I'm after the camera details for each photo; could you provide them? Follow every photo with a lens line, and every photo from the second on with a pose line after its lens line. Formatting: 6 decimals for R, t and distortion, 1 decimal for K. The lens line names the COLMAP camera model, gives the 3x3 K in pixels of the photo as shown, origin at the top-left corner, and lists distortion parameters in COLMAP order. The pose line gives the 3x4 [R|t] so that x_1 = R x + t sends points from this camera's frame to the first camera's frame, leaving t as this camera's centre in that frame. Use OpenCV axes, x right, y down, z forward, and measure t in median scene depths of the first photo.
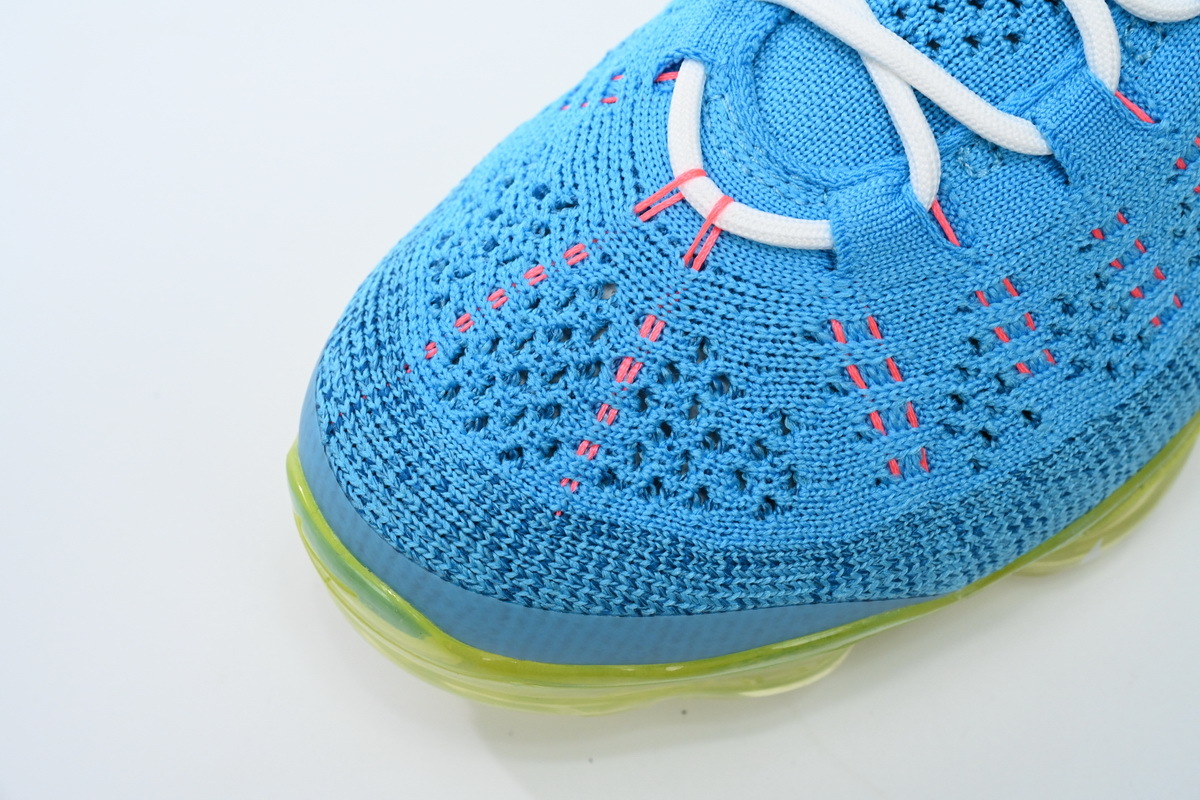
lens RADIAL K [[2351.7, 0, 597.4], [0, 2351.7, 397.2], [0, 0, 1]] dist [0.029929, 0.000000]
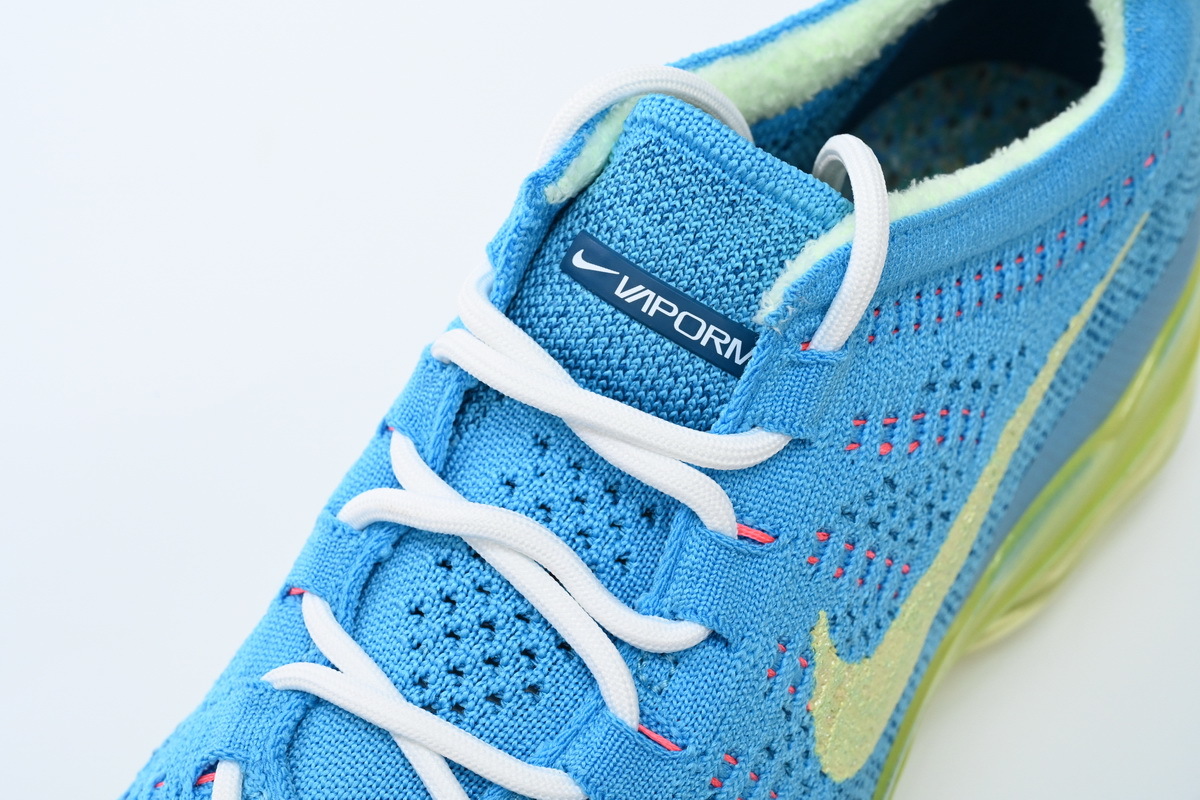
lens RADIAL K [[2351.7, 0, 599.5], [0, 2351.7, 401.3], [0, 0, 1]] dist [0.029929, 0.000000]
pose [[0.979628, -0.154380, 0.128439, 0.092641], [0.176669, 0.966602, -0.185660, -0.078479], [-0.095487, 0.204568, 0.974184, -0.024863]]
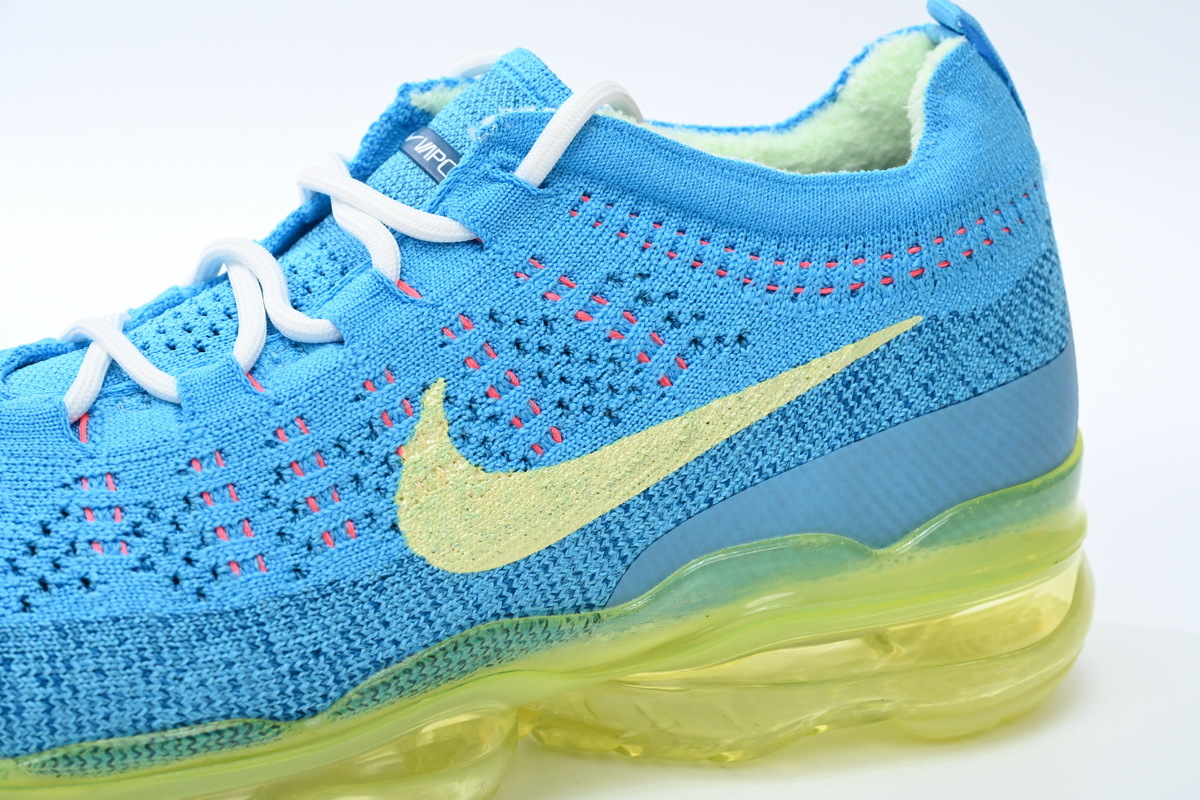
lens RADIAL K [[2452.4, 0, 597.0], [0, 2452.4, 397.3], [0, 0, 1]] dist [0.050858, 0.000000]
pose [[0.931115, 0.124398, -0.342856, 0.834760], [-0.339879, 0.636968, -0.691920, 0.712997], [0.132315, 0.760787, 0.635371, 0.200704]]
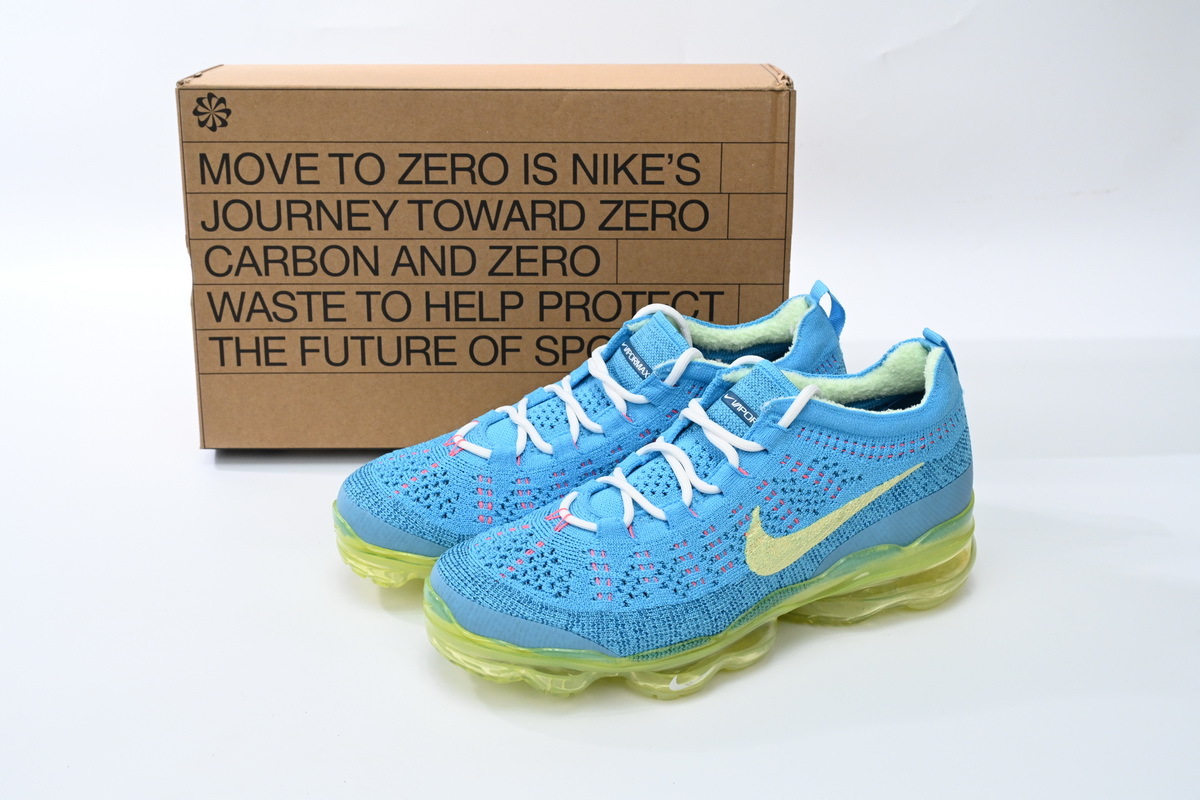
lens RADIAL K [[1598.1, 0, 590.7], [0, 1598.1, 405.3], [0, 0, 1]] dist [0.069024, 0.000000]
pose [[0.958908, 0.148237, -0.241912, 0.614904], [-0.267576, 0.756000, -0.597383, 1.164243], [0.094331, 0.637565, 0.764599, -0.865573]]
